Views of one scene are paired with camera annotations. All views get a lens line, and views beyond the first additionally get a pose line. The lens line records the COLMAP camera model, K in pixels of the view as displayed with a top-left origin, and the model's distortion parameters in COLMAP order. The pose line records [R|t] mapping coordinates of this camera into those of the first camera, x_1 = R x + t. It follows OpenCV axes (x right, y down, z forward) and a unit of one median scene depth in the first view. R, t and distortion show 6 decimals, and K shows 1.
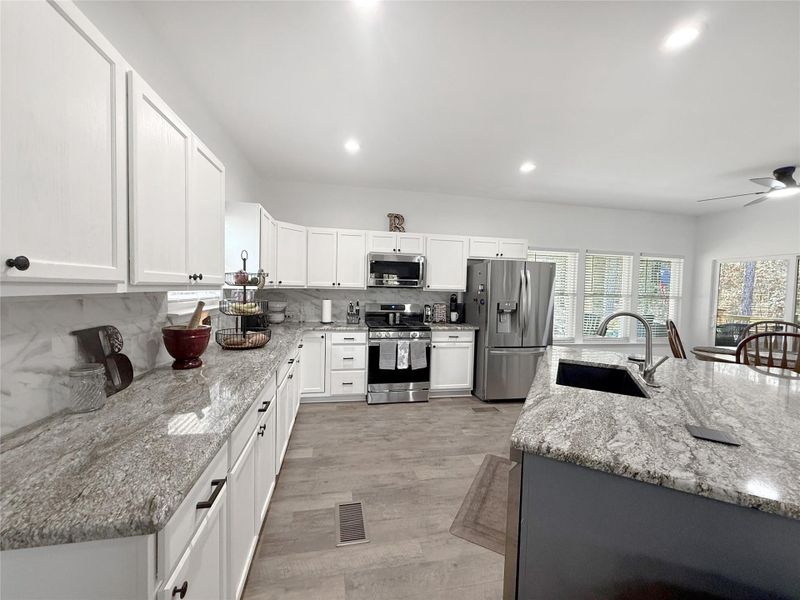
lens RADIAL K [[318.4, 0, 400.0], [0, 318.4, 300.0], [0, 0, 1]] dist [0.000198, 0.000390]
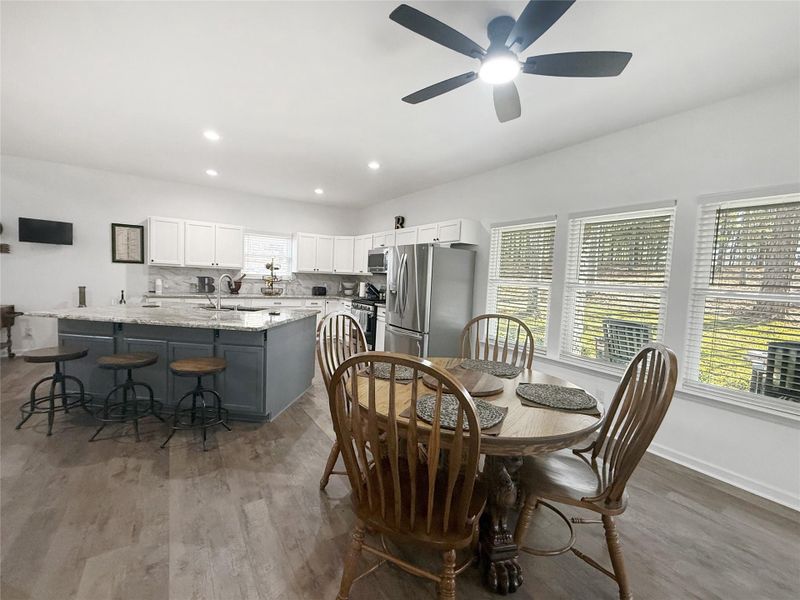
lens RADIAL K [[345.5, 0, 400.0], [0, 345.5, 300.0], [0, 0, 1]] dist [-0.000525, -0.000014]
pose [[0.375397, 0.052756, -0.925362, 1.472959], [-0.073079, 0.996955, 0.027191, 0.027822], [0.923979, 0.057417, 0.378109, 0.581614]]
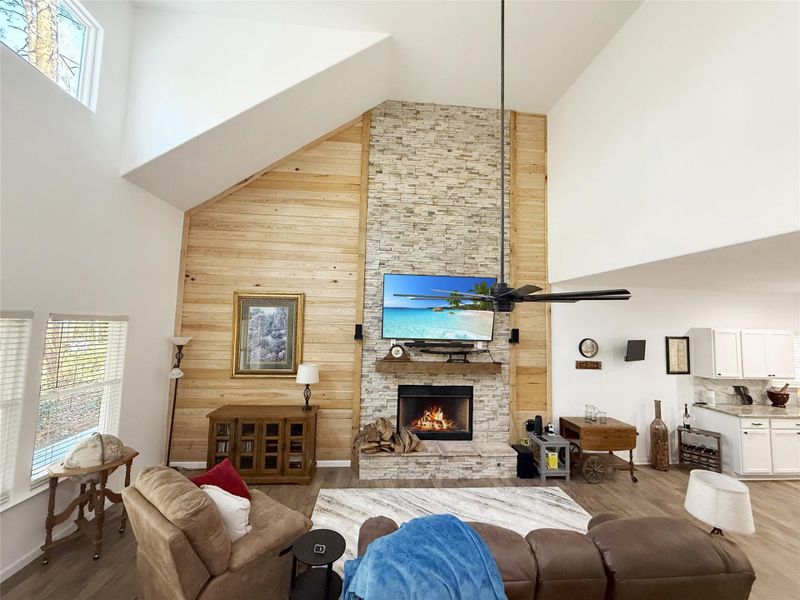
lens RADIAL K [[318.4, 0, 400.0], [0, 318.4, 300.0], [0, 0, 1]] dist [0.000198, 0.000390]
pose [[-0.116919, -0.102862, -0.987800, 1.198861], [-0.068240, 0.993103, -0.095337, -0.104388], [0.990794, 0.056261, -0.123132, -0.926220]]
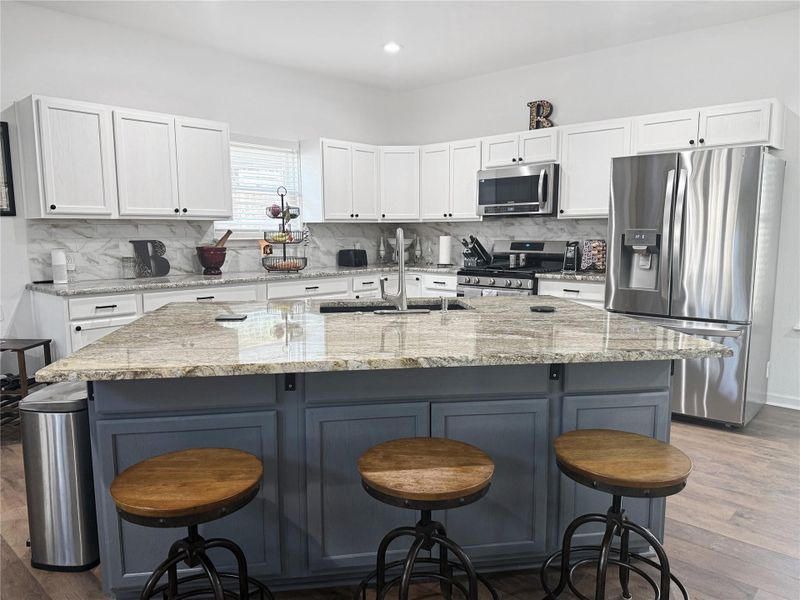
lens RADIAL K [[572.4, 0, 400.0], [0, 572.4, 300.0], [0, 0, 1]] dist [-0.001042, -0.006798]
pose [[0.590778, 0.070571, -0.803742, 0.909755], [-0.013438, 0.996890, 0.077652, 0.053239], [0.806722, -0.035075, 0.589889, 0.074971]]
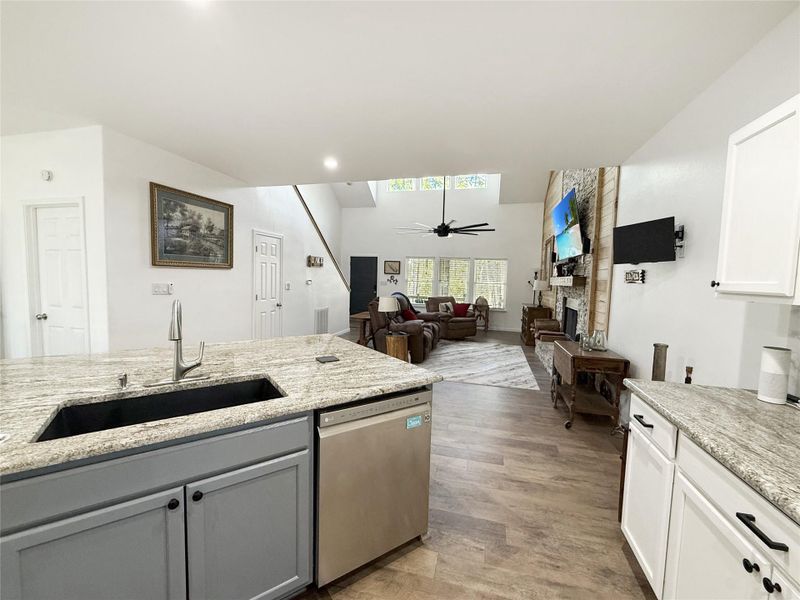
lens RADIAL K [[332.5, 0, 400.0], [0, 332.5, 300.0], [0, 0, 1]] dist [-0.000970, -0.000439]
pose [[-0.893493, -0.077604, 0.442321, -0.046153], [-0.031582, 0.993375, 0.110489, -0.033002], [-0.447965, 0.084752, -0.890025, 0.710070]]
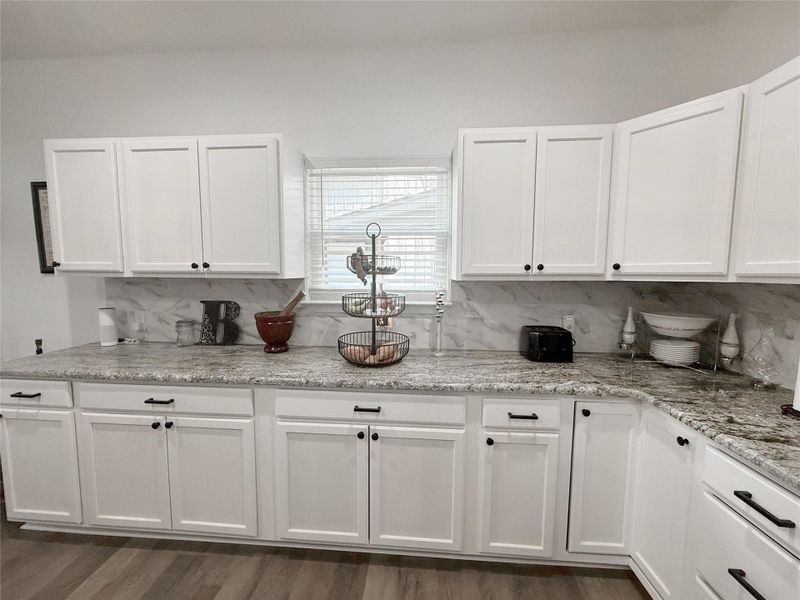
lens RADIAL K [[318.4, 0, 400.0], [0, 318.4, 300.0], [0, 0, 1]] dist [0.000198, 0.000390]
pose [[-0.269165, 0.057421, -0.961381, 0.109295], [-0.048358, 0.996156, 0.073038, -0.026212], [0.961879, 0.066149, -0.265354, 0.791541]]
